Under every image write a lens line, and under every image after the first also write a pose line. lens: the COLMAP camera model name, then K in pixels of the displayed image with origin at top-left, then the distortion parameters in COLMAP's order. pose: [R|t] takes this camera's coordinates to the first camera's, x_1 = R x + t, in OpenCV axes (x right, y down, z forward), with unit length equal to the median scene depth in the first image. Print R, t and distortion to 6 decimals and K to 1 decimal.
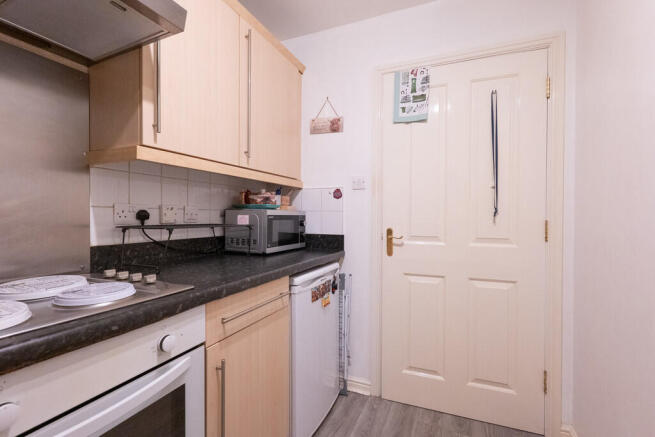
lens RADIAL K [[300.7, 0, 329.3], [0, 300.7, 217.7], [0, 0, 1]] dist [-0.004882, -0.000342]
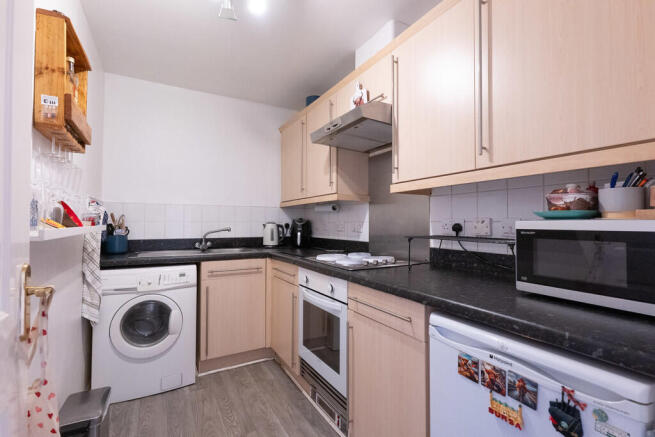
lens RADIAL K [[300.7, 0, 329.1], [0, 300.7, 218.3], [0, 0, 1]] dist [-0.004882, -0.000342]
pose [[-0.601602, -0.020682, -0.798528, 0.667614], [-0.014173, 0.999784, -0.015216, -0.020278], [0.798671, 0.002163, -0.601765, 1.306894]]
